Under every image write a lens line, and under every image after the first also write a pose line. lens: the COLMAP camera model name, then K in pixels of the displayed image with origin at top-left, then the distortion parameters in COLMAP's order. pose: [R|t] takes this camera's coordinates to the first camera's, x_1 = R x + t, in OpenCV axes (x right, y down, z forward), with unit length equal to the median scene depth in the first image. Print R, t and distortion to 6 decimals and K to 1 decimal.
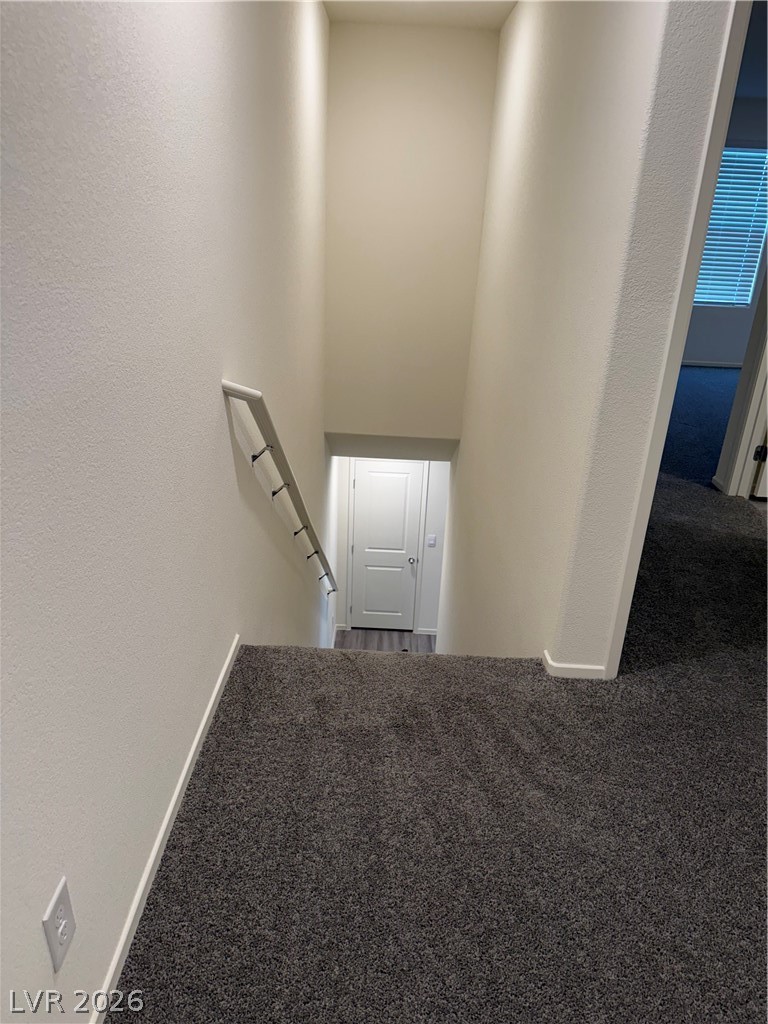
lens RADIAL K [[705.7, 0, 384.0], [0, 705.7, 512.0], [0, 0, 1]] dist [0.072467, -0.105384]
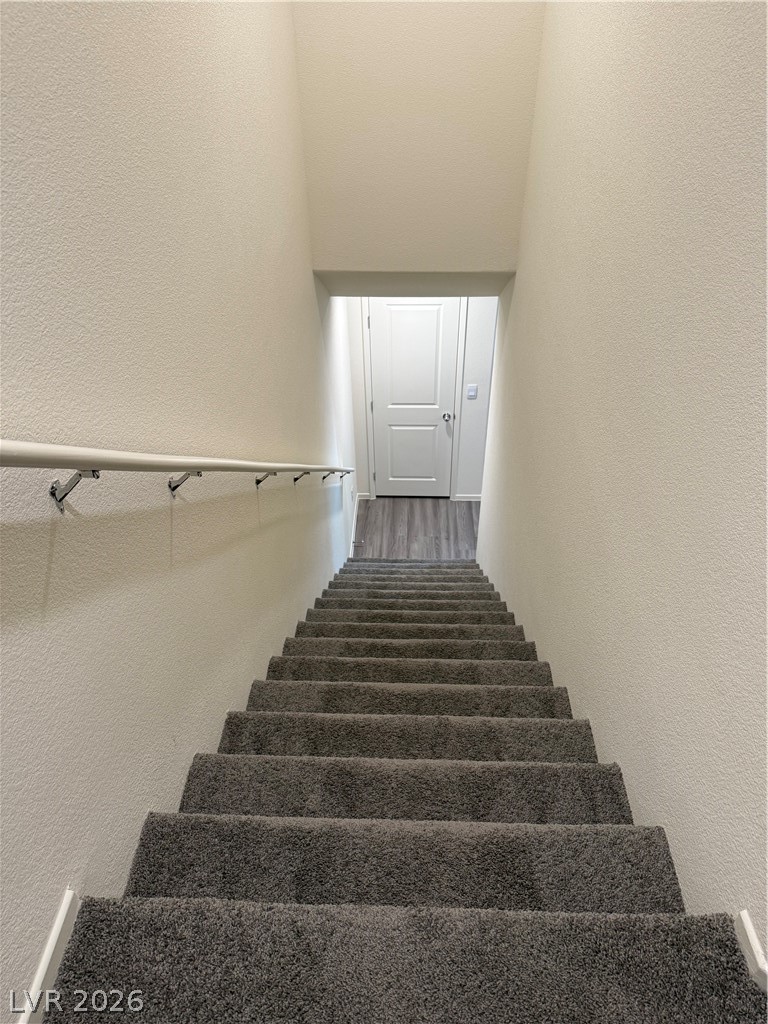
lens RADIAL K [[705.7, 0, 384.0], [0, 705.7, 512.0], [0, 0, 1]] dist [0.072467, -0.105384]
pose [[0.997904, -0.030909, -0.056853, 0.010560], [0.045975, 0.956907, 0.286732, -0.059983], [0.045540, -0.288745, 0.956322, 0.203294]]
